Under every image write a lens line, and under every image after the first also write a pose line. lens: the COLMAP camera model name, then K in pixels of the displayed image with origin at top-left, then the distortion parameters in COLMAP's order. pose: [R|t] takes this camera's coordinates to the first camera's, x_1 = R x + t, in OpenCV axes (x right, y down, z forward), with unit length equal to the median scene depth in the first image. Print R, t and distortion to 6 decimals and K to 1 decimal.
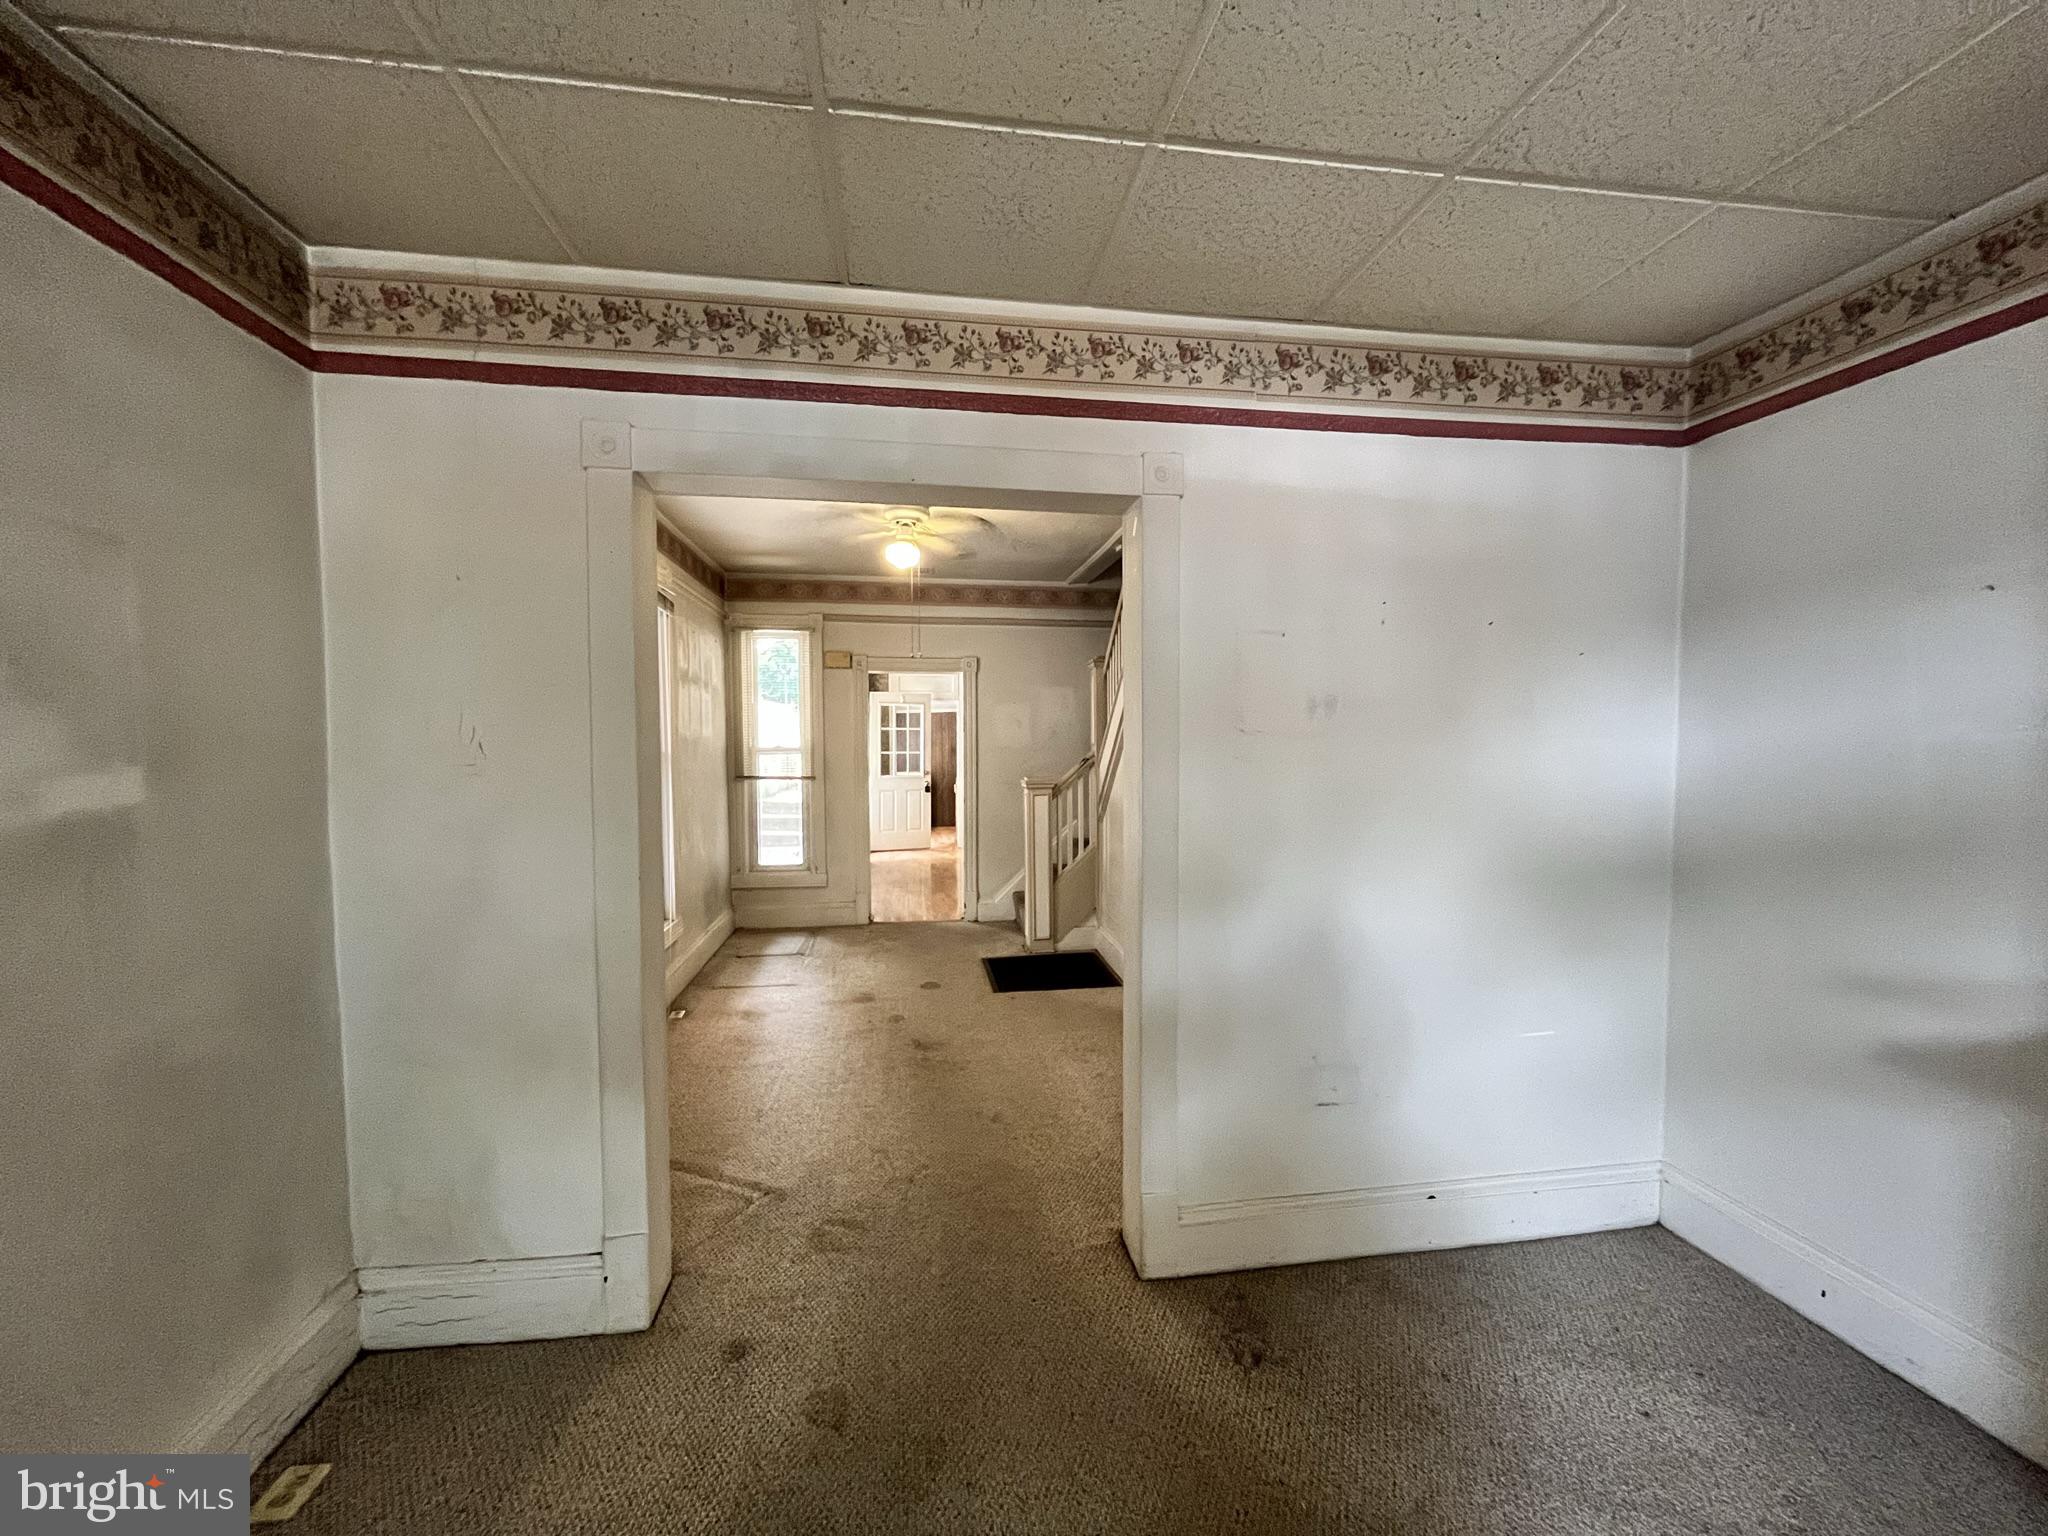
lens RADIAL K [[825.0, 0, 1024.6], [0, 825.0, 772.0], [0, 0, 1]] dist [-0.004939, -0.000142]
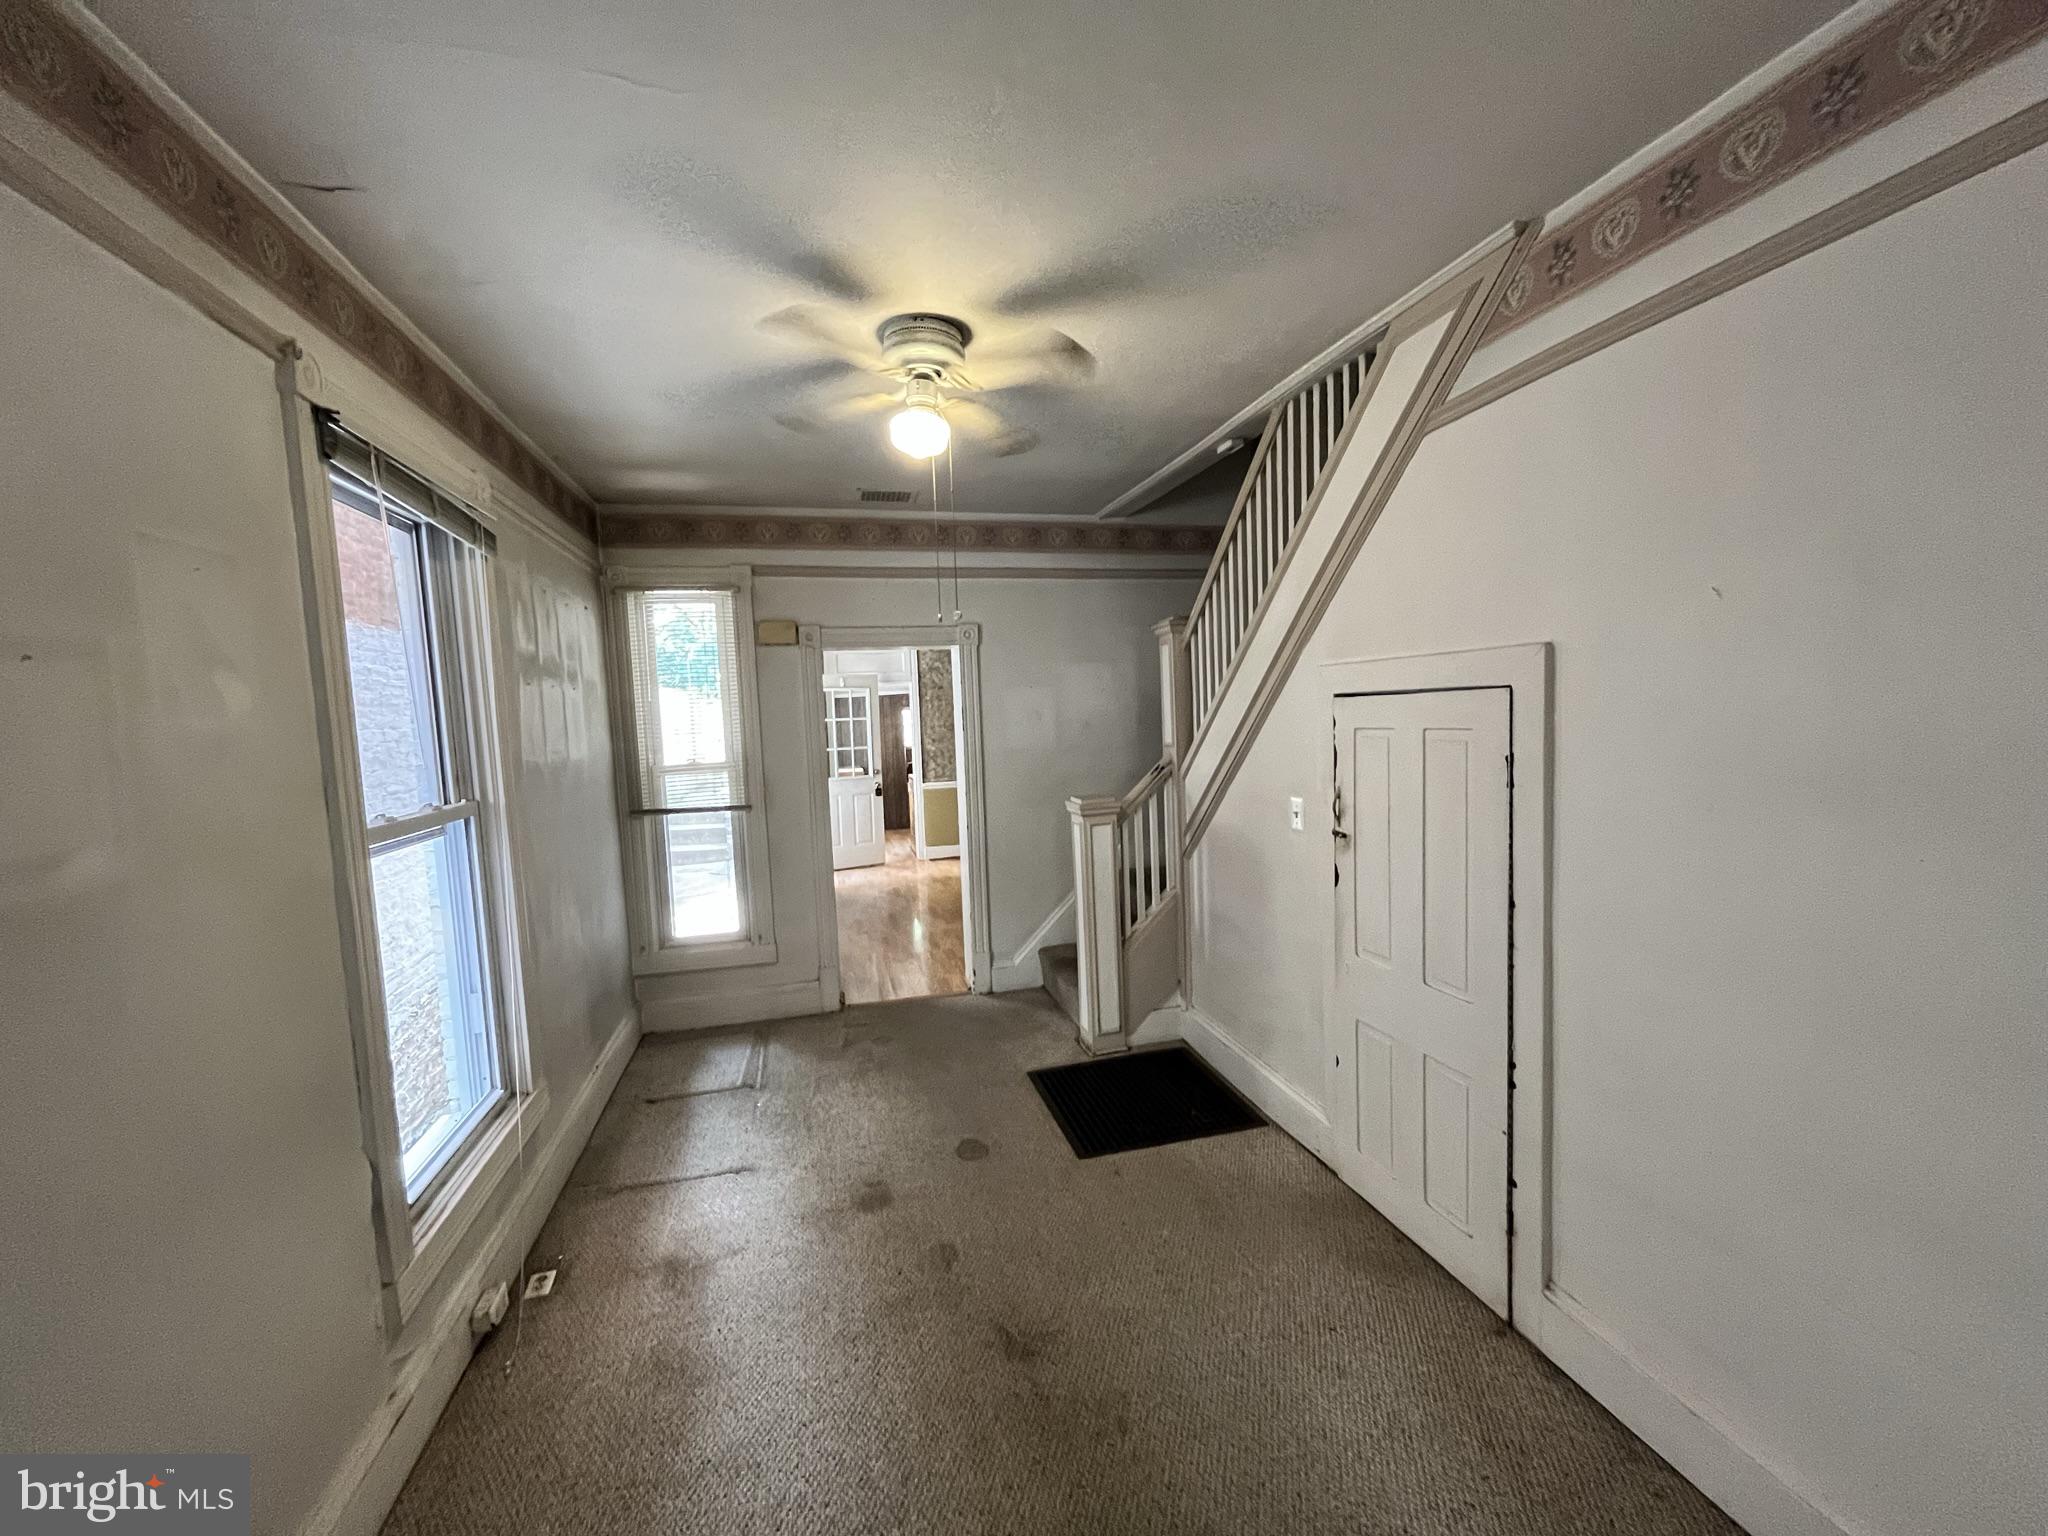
lens RADIAL K [[825.0, 0, 1023.7], [0, 825.0, 770.5], [0, 0, 1]] dist [-0.004939, -0.000142]
pose [[0.993812, -0.043734, 0.102106, -0.103876], [0.040530, 0.998625, 0.033251, -0.038382], [-0.103420, -0.028907, 0.994218, 0.314587]]
